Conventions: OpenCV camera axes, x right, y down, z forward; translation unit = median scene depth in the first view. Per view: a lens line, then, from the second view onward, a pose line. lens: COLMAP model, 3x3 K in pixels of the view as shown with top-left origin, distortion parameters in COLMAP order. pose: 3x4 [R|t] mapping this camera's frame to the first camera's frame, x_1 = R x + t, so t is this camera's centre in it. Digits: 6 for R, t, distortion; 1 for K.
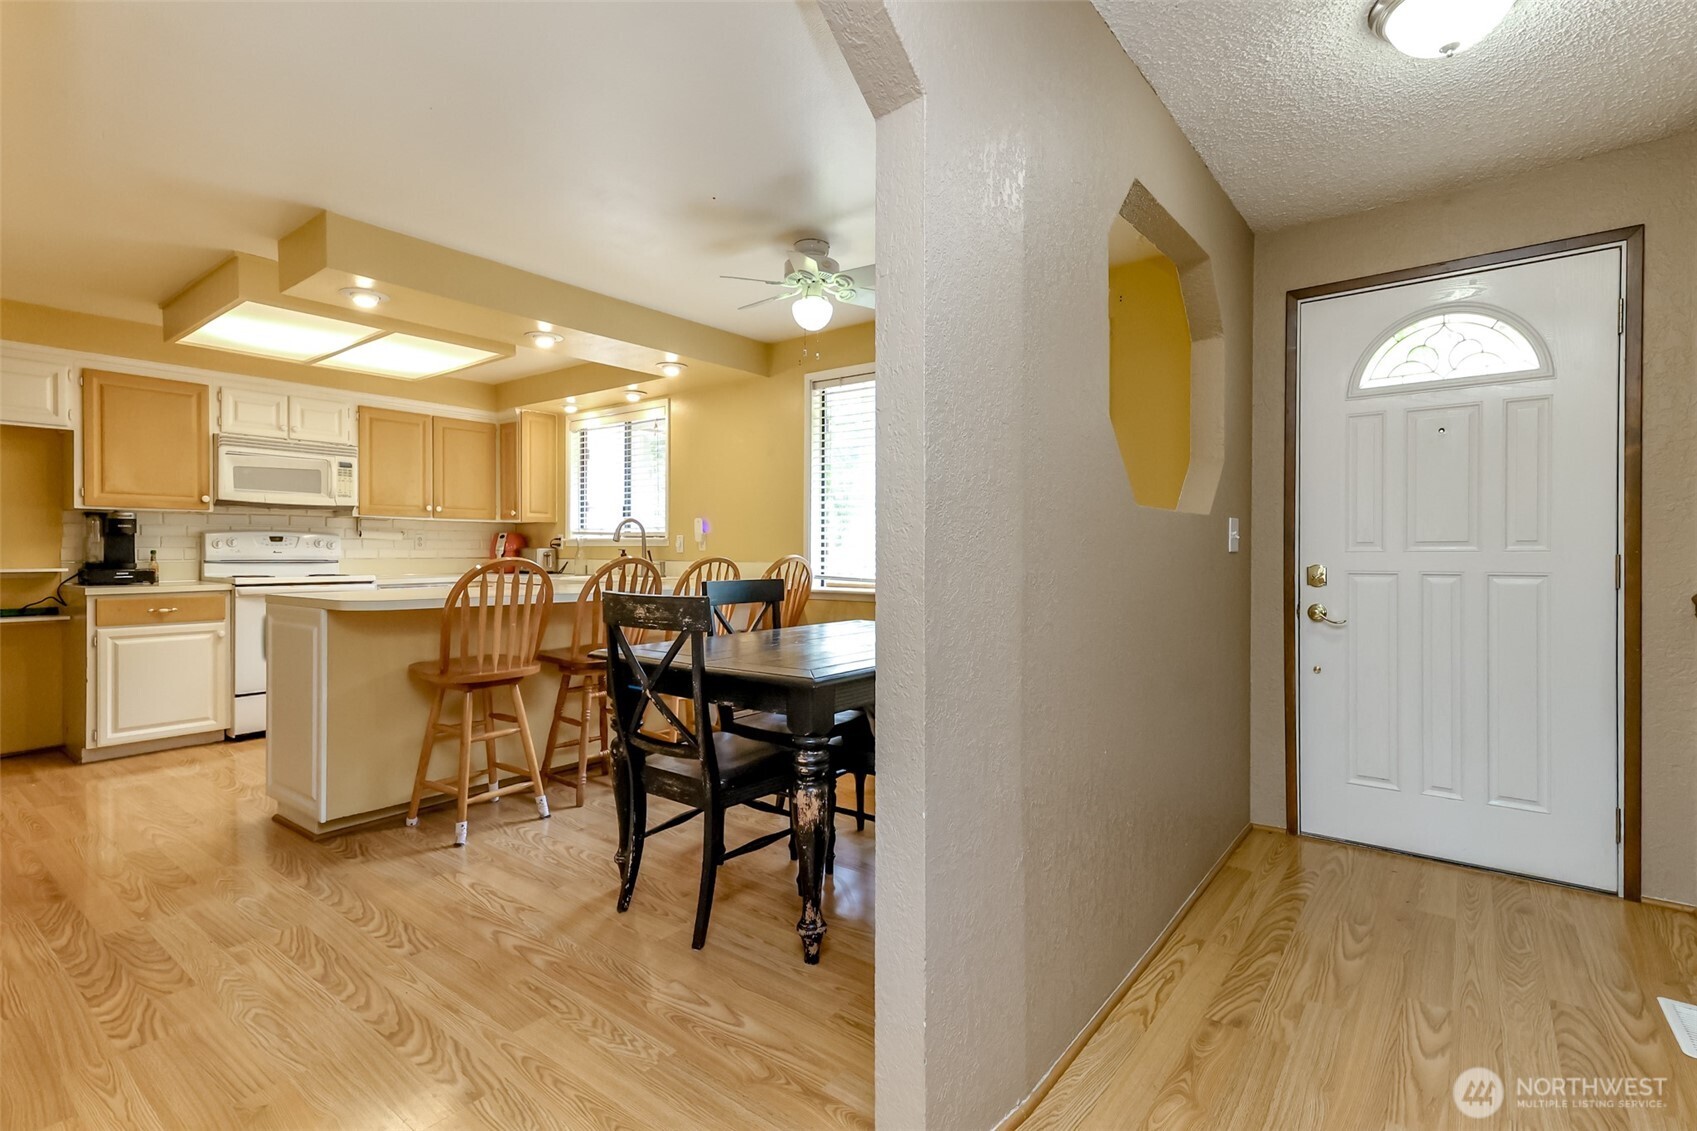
lens RADIAL K [[778.6, 0, 850.8], [0, 778.6, 554.9], [0, 0, 1]] dist [0.014611, -0.000140]
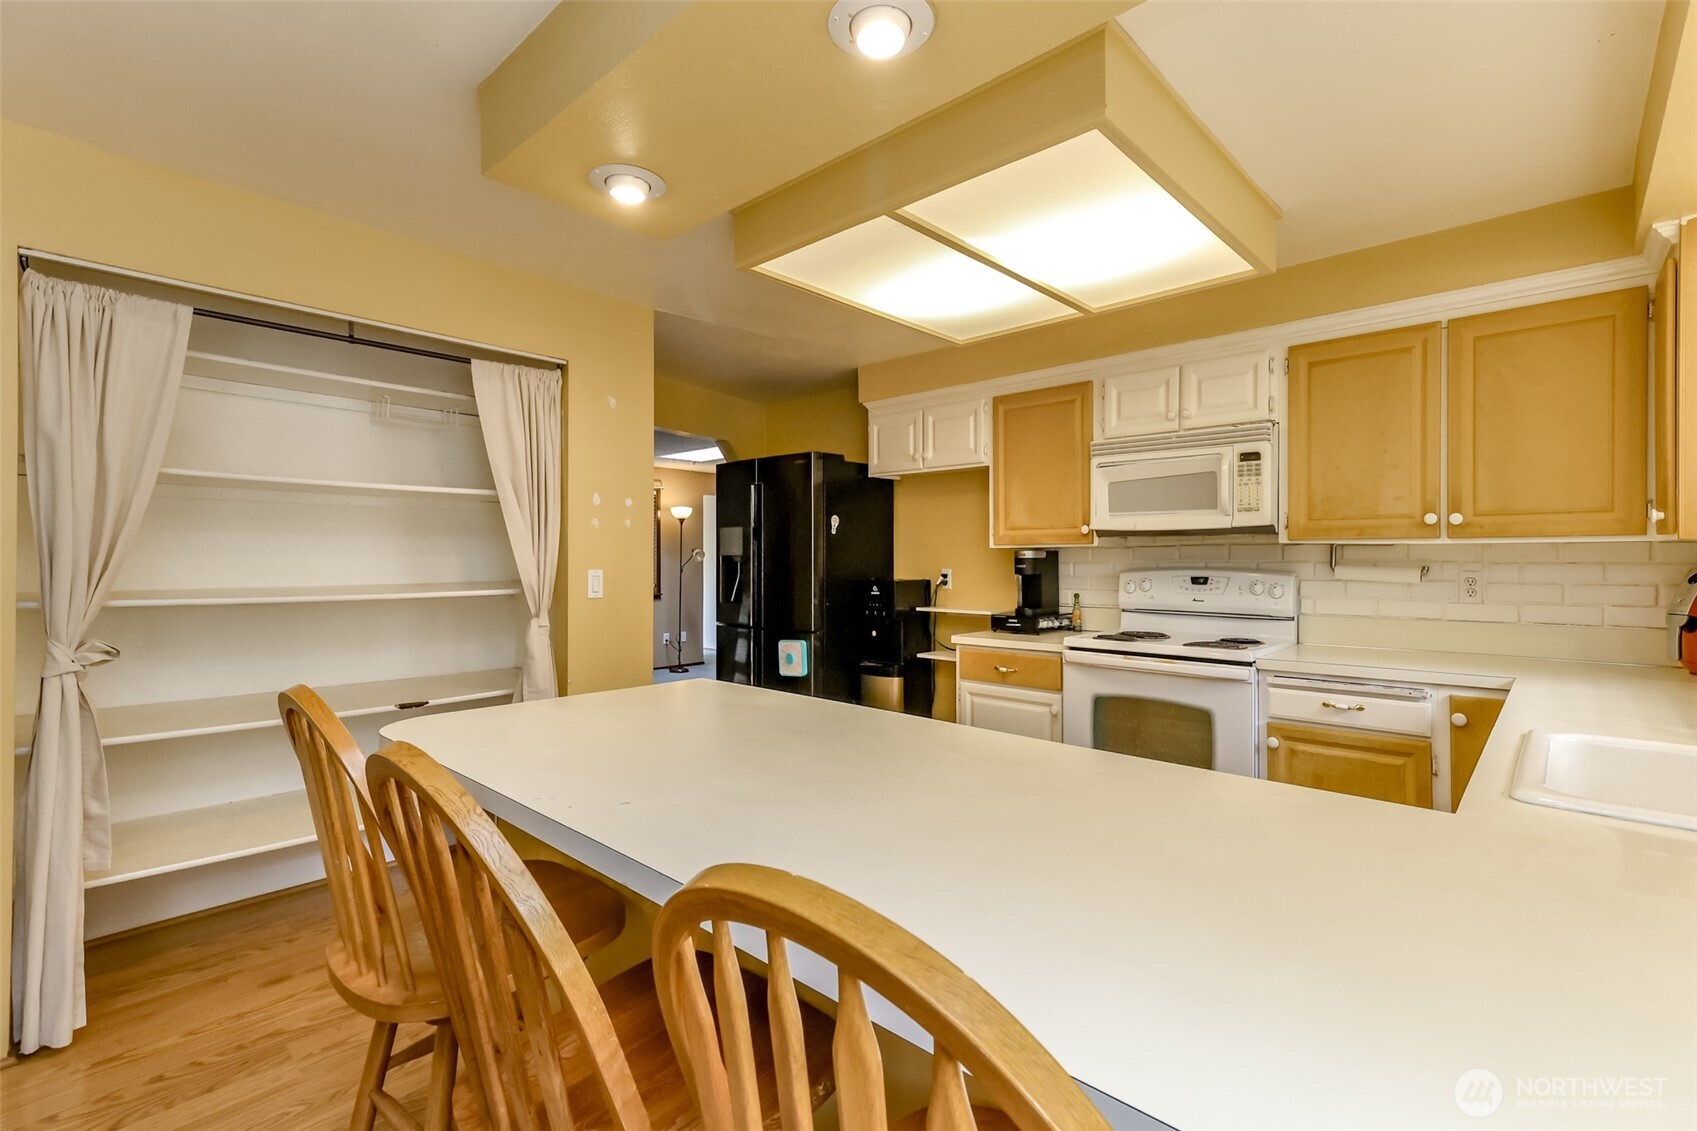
lens RADIAL K [[760.0, 0, 860.9], [0, 760.0, 559.7], [0, 0, 1]] dist [0.015412, 0.000004]
pose [[-0.086841, -0.002978, -0.996218, -0.053171], [-0.006472, 0.999976, -0.002425, -0.035253], [0.996201, 0.006237, -0.086858, 0.777695]]
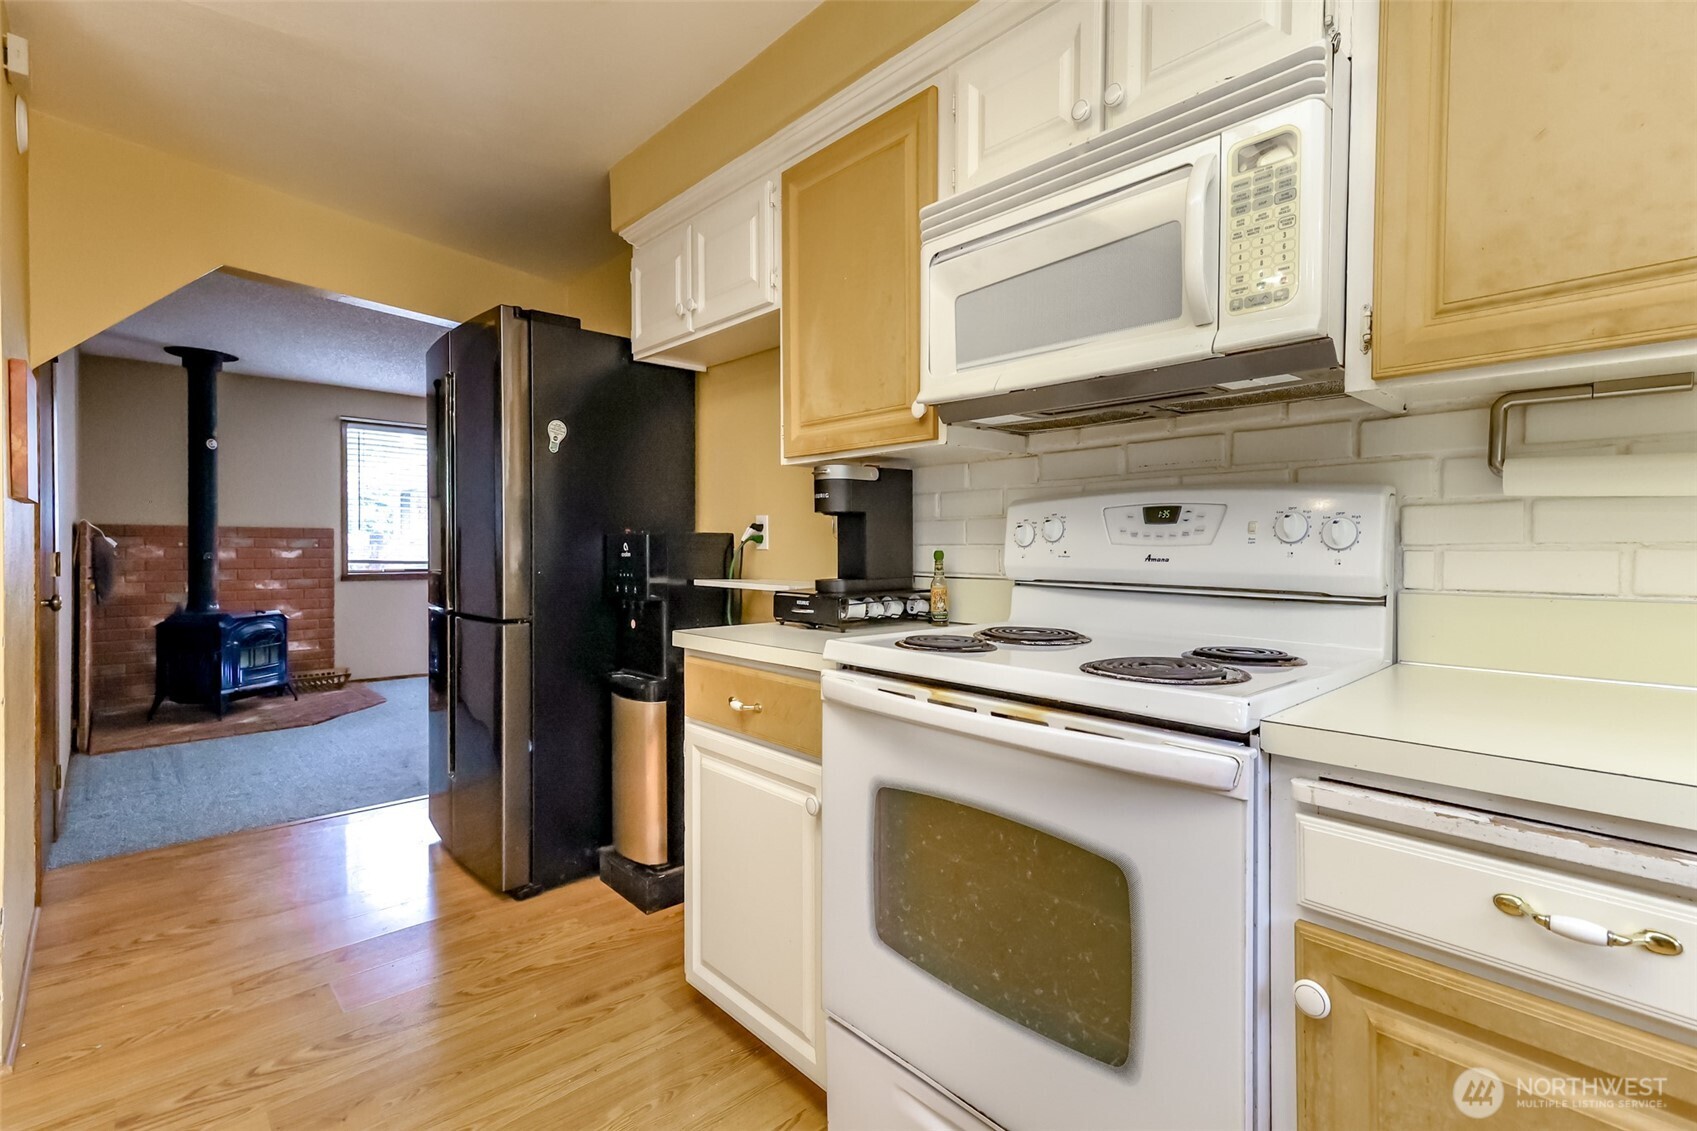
lens RADIAL K [[778.6, 0, 850.8], [0, 778.6, 554.9], [0, 0, 1]] dist [0.014611, -0.000140]
pose [[-0.166598, 0.009498, -0.985979, -0.424131], [-0.009577, 0.999891, 0.011250, -0.007159], [0.985978, 0.011317, -0.166489, 0.946423]]
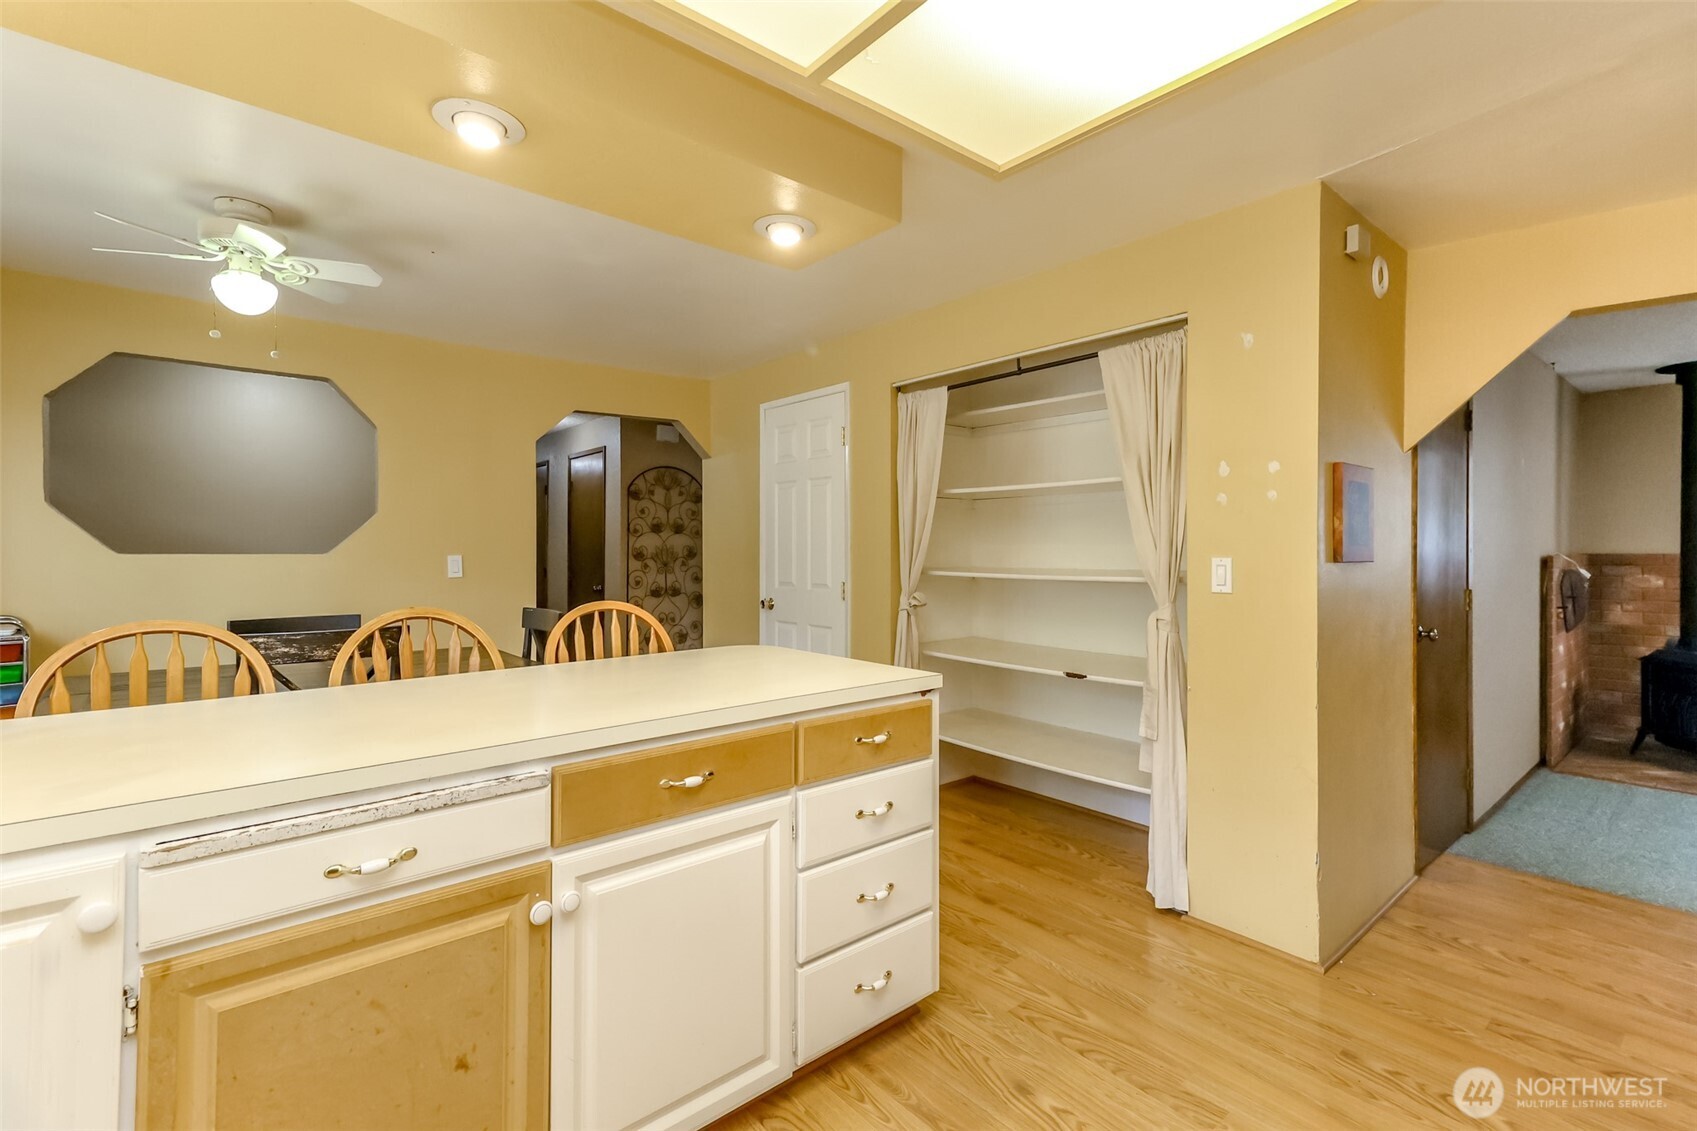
lens RADIAL K [[760.0, 0, 860.9], [0, 760.0, 559.7], [0, 0, 1]] dist [0.015412, 0.000004]
pose [[-0.979750, -0.005342, 0.200152, -0.513921], [-0.002515, 0.999894, 0.014374, -0.032407], [-0.200208, 0.013580, -0.979659, 1.039637]]
